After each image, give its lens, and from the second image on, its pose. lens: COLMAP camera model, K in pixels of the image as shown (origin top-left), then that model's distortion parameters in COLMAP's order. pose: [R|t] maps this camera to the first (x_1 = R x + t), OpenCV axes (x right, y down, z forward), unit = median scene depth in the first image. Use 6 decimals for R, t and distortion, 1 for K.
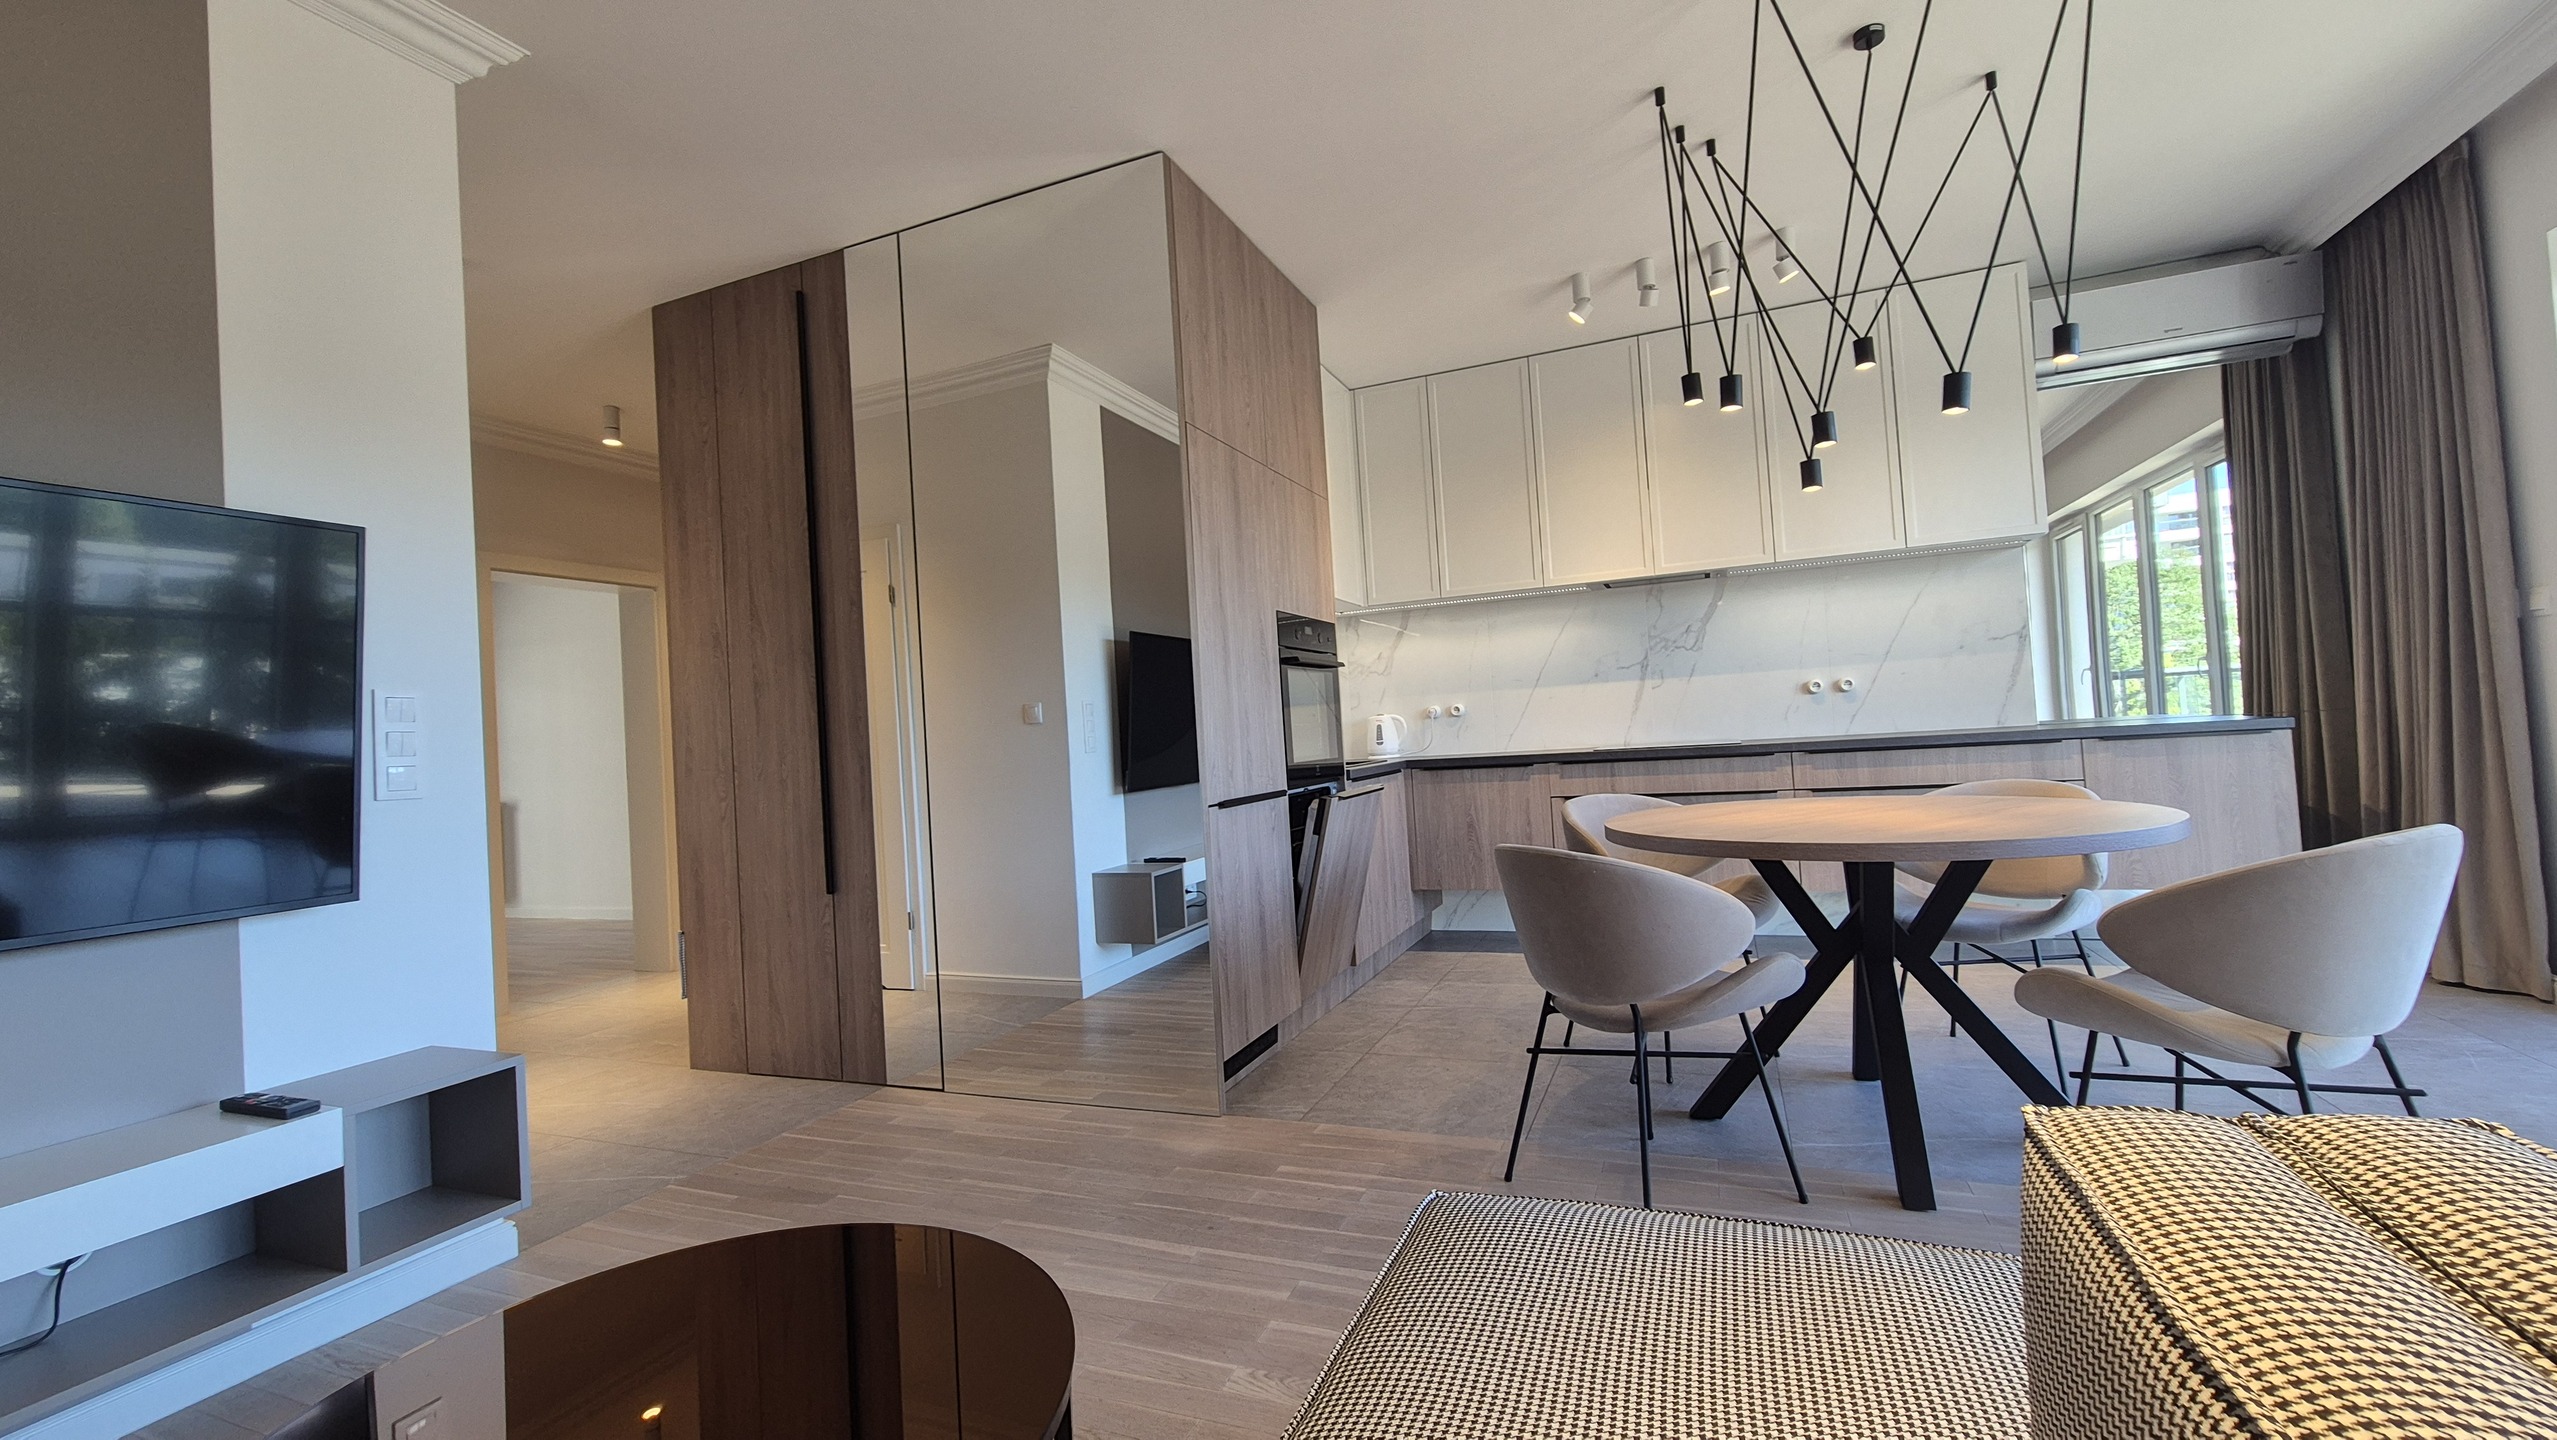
lens RADIAL K [[1051.6, 0, 1280.6], [0, 1051.6, 710.3], [0, 0, 1]] dist [-0.000591, -0.000092]
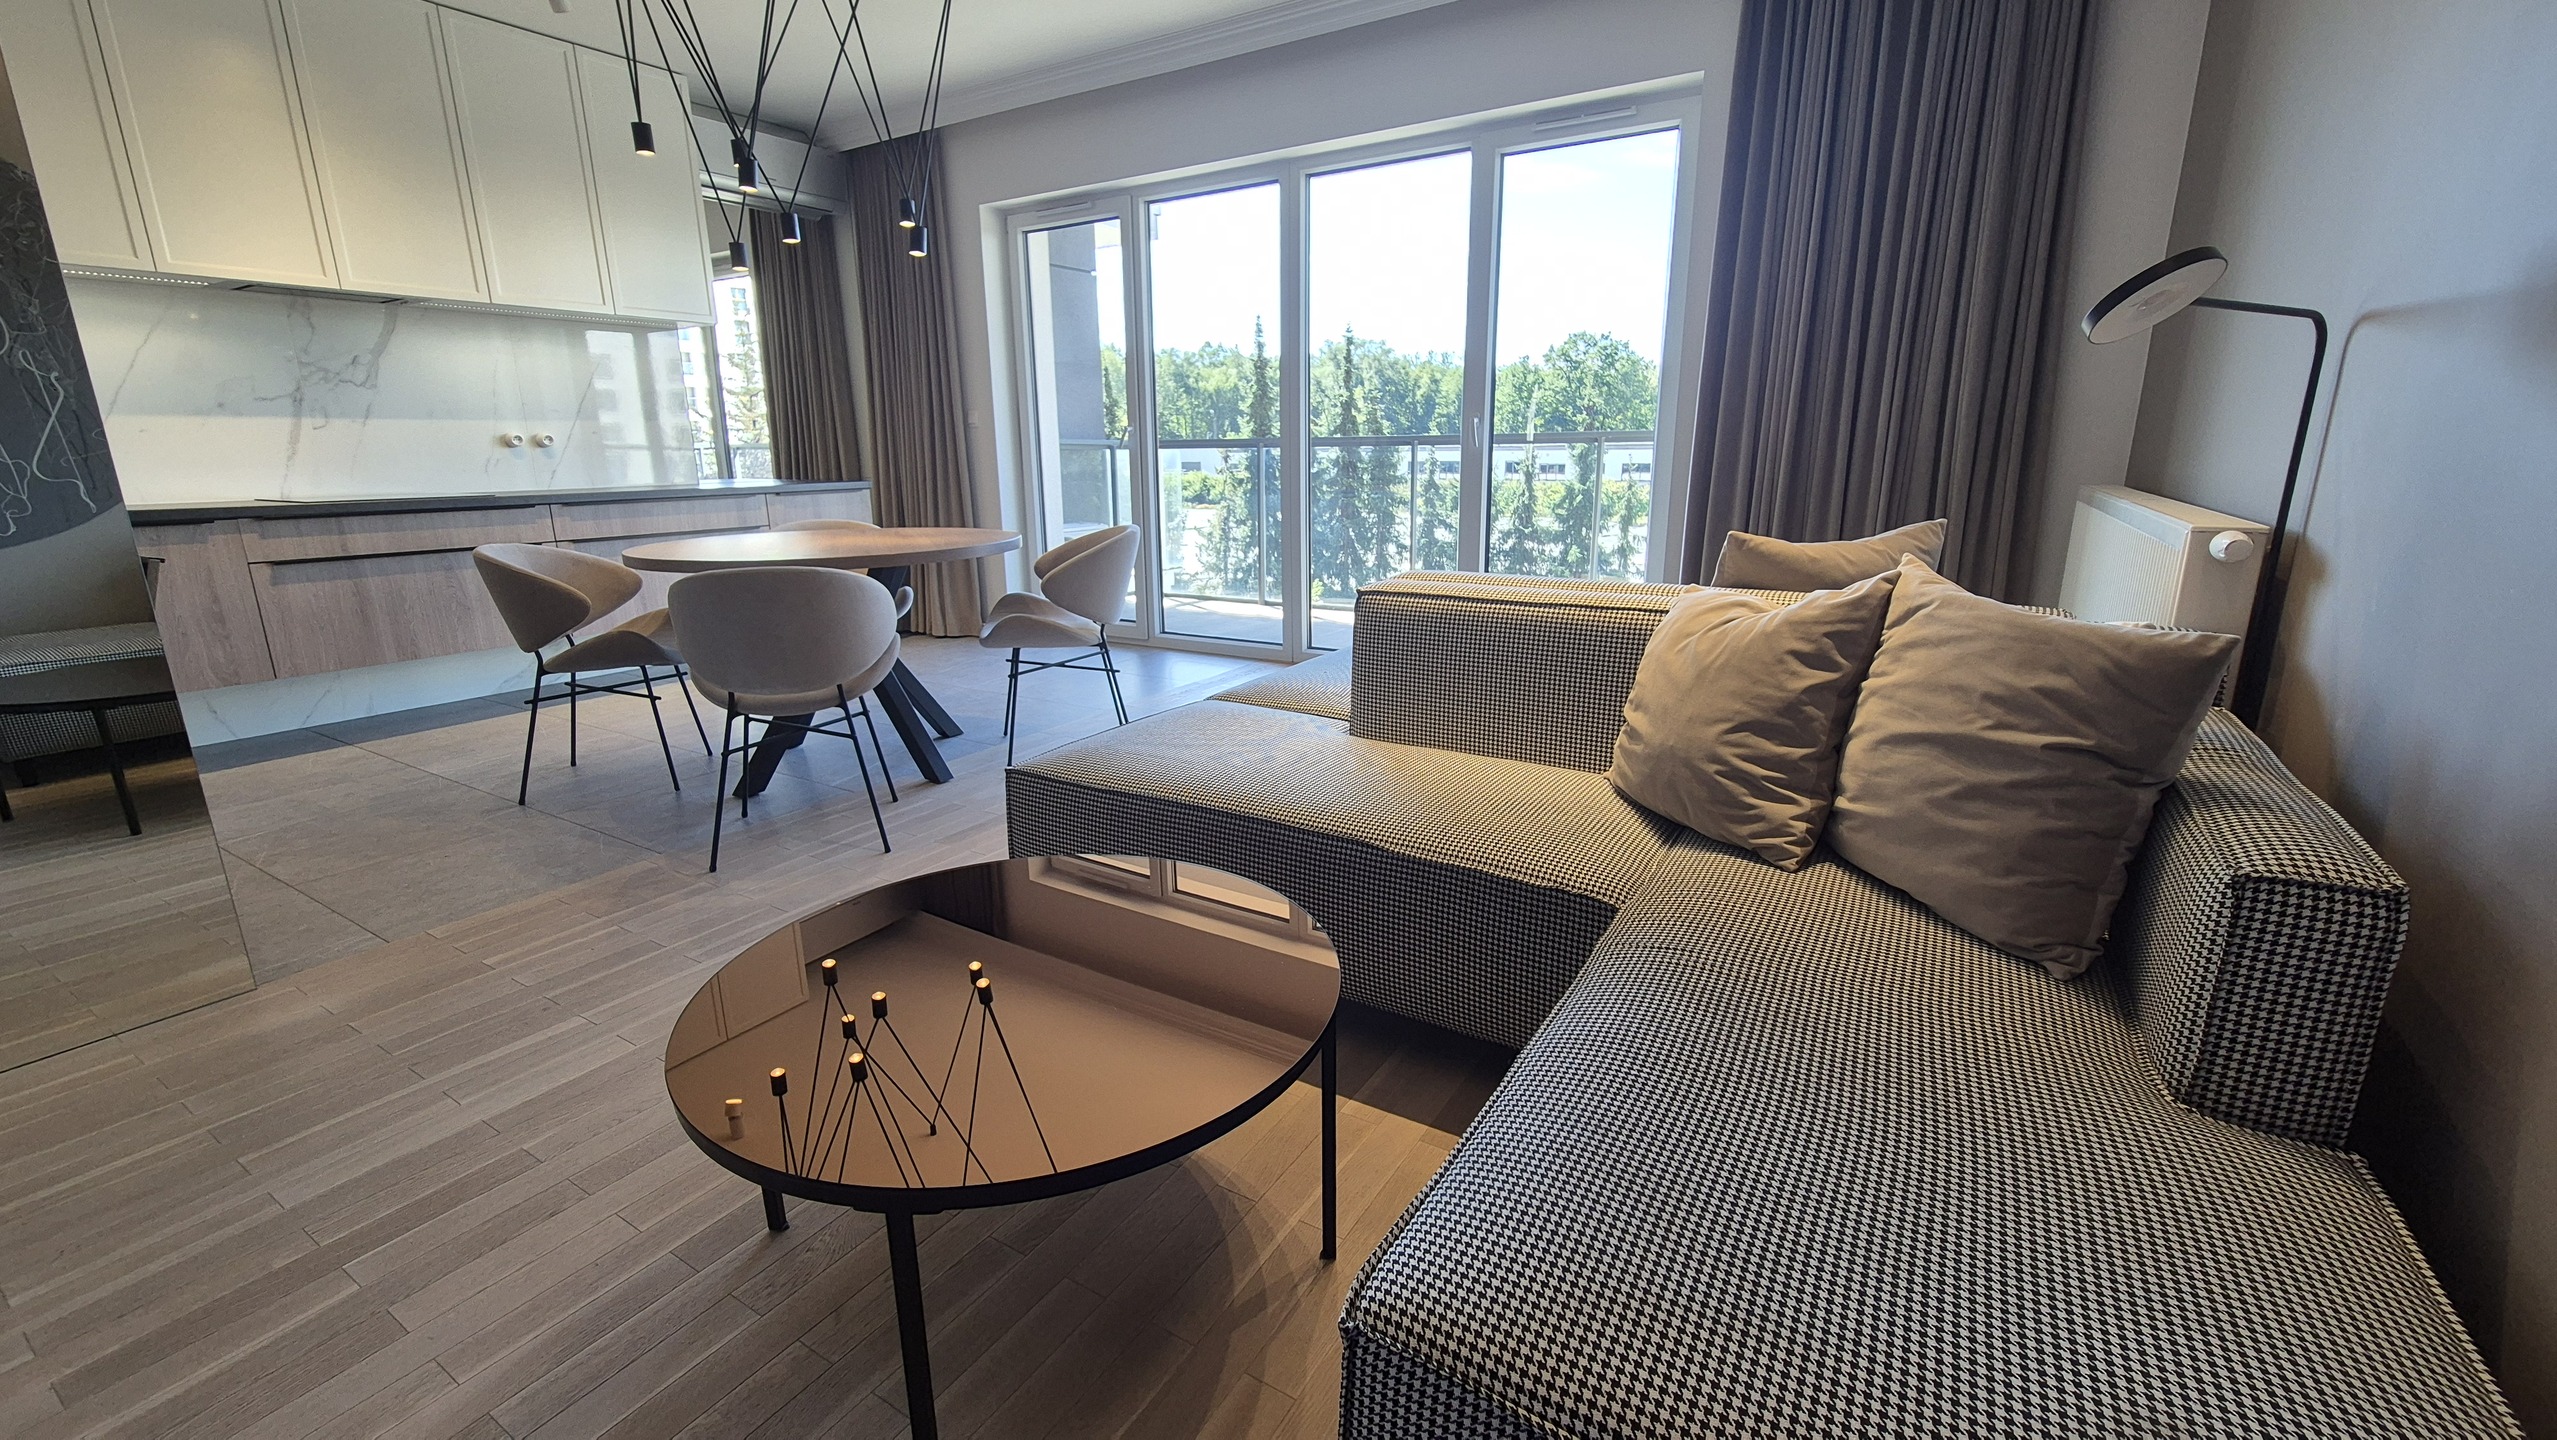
lens RADIAL K [[1051.6, 0, 1280.6], [0, 1051.6, 710.3], [0, 0, 1]] dist [-0.000591, -0.000092]
pose [[0.158884, -0.183018, 0.970186, -0.528838], [-0.023441, 0.981692, 0.189028, 0.032253], [-0.987019, -0.052776, 0.151685, 0.159798]]
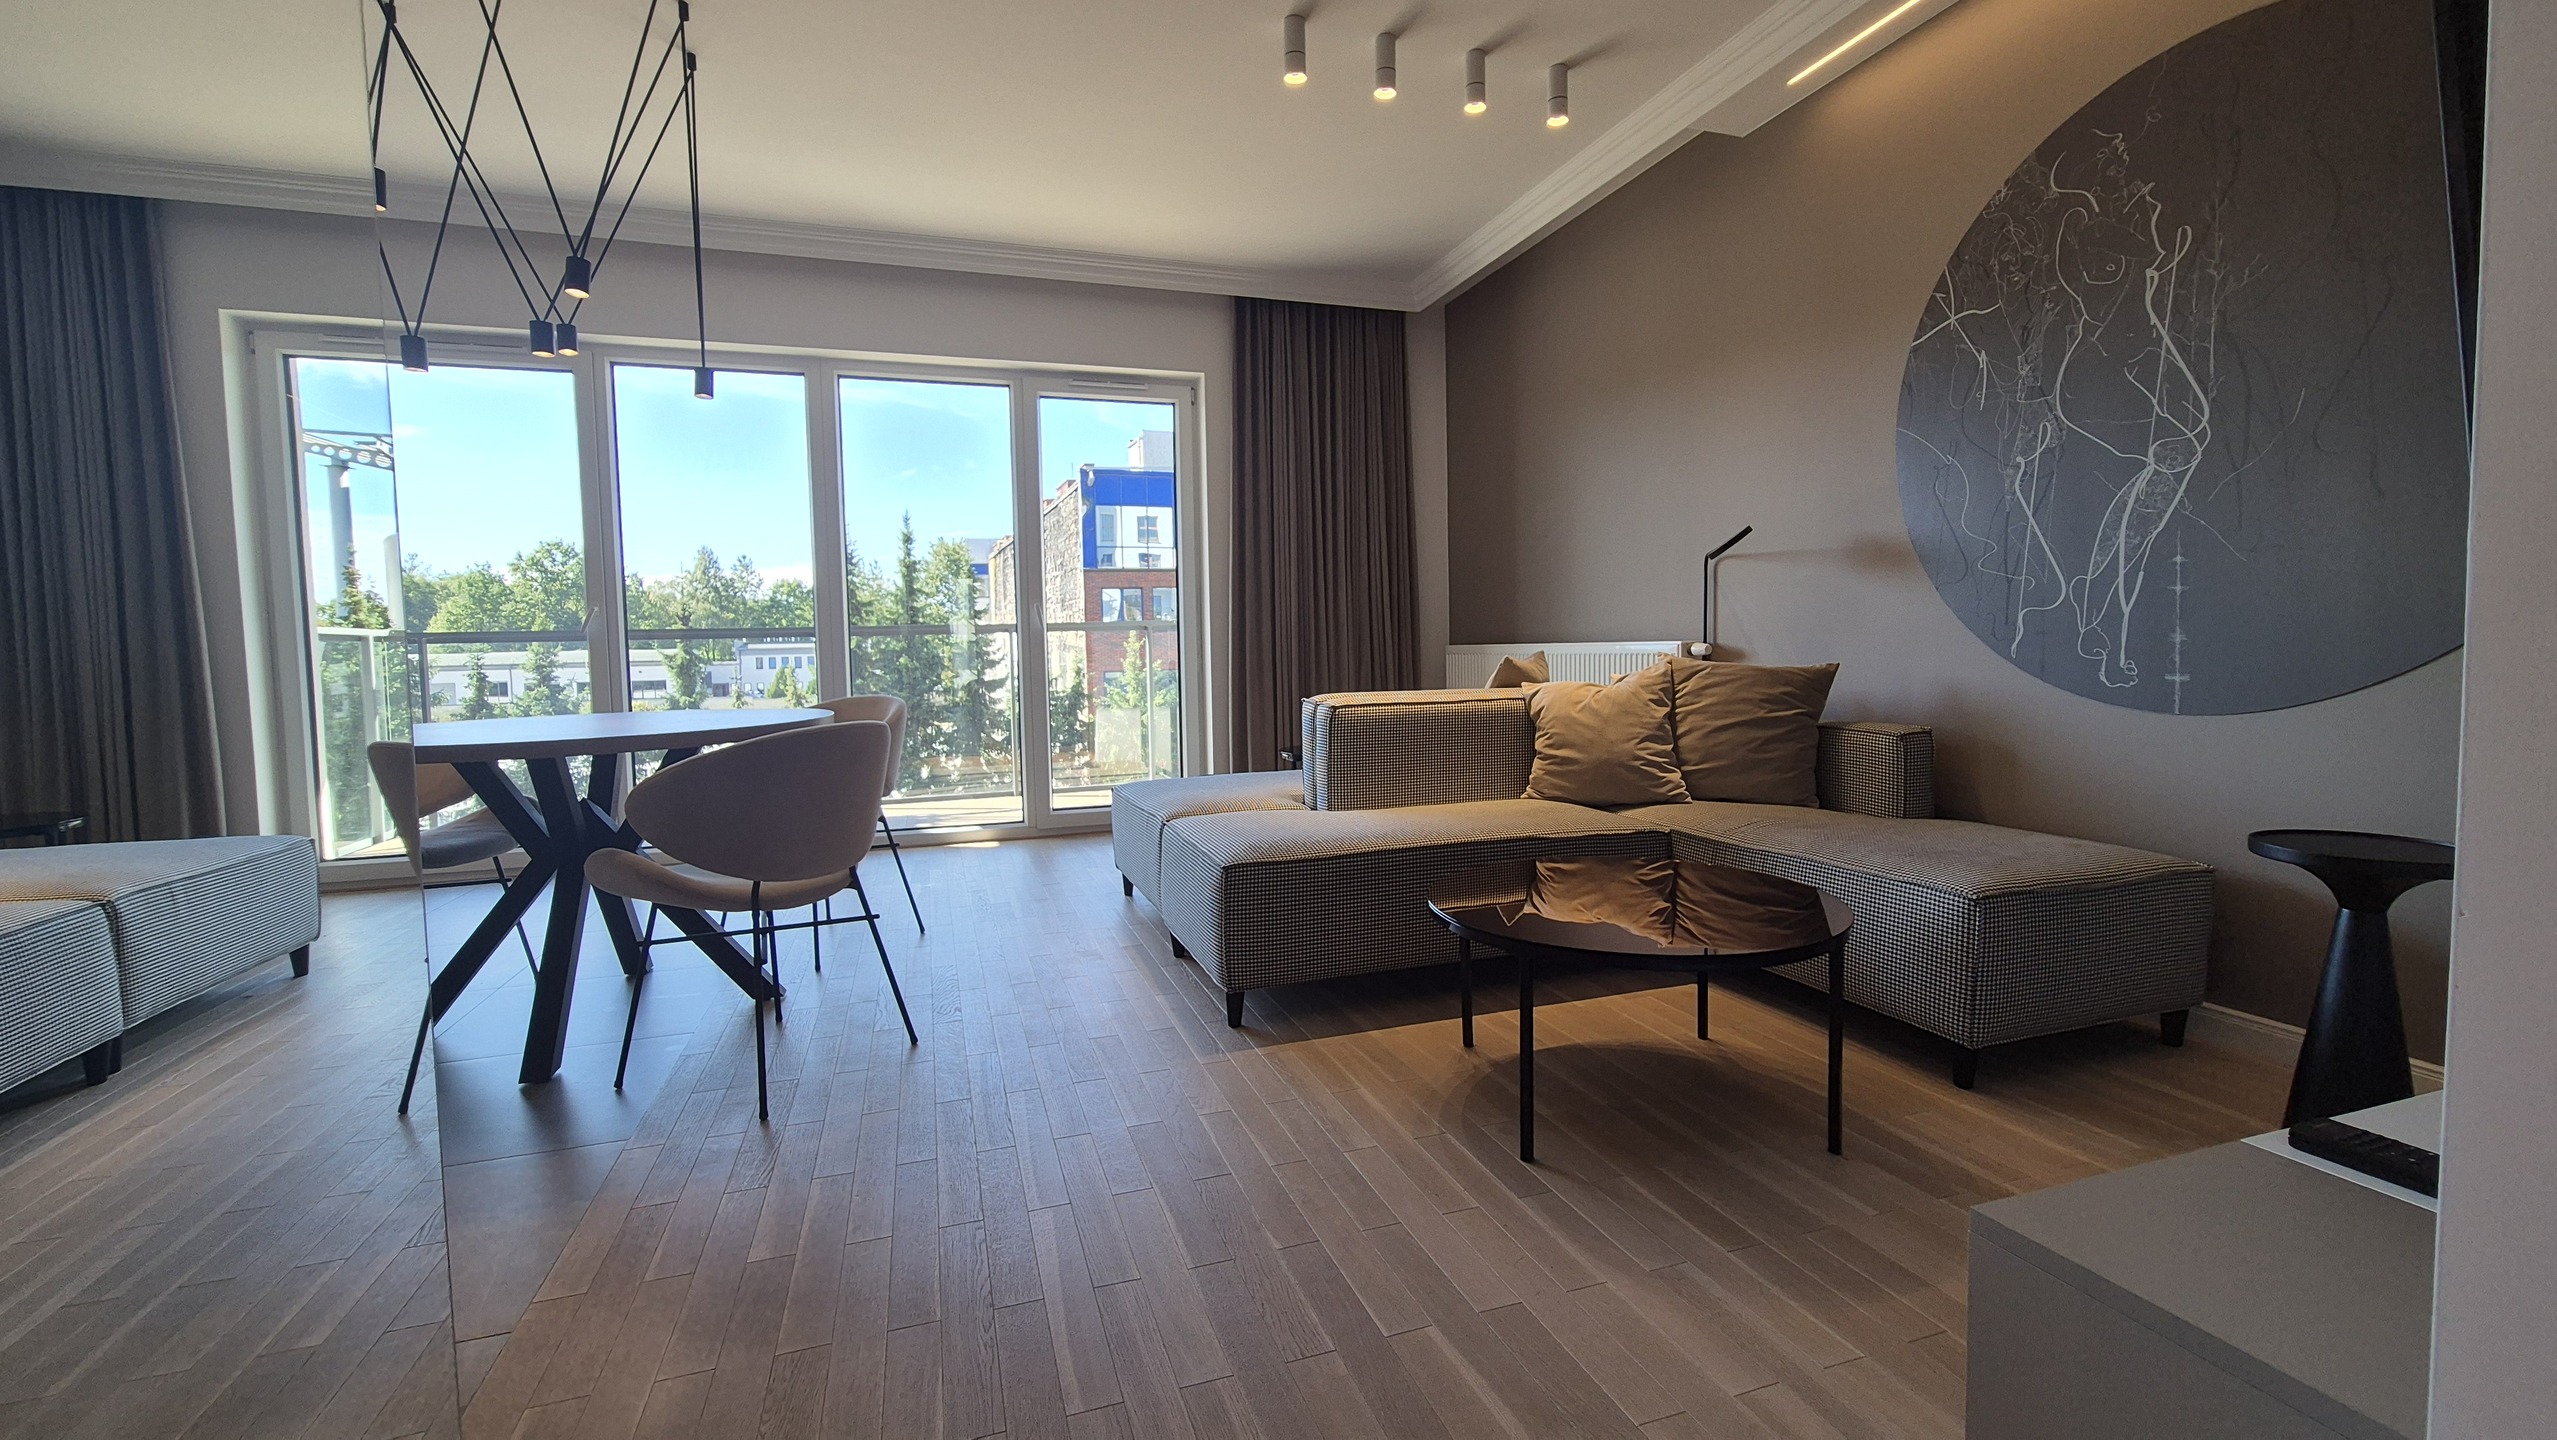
lens RADIAL K [[1051.6, 0, 1280.6], [0, 1051.6, 710.3], [0, 0, 1]] dist [-0.000591, -0.000092]
pose [[-0.656216, 0.029414, 0.753999, -0.520521], [0.045180, 0.998979, 0.000350, 0.084042], [-0.753219, 0.034295, -0.656875, 0.861567]]
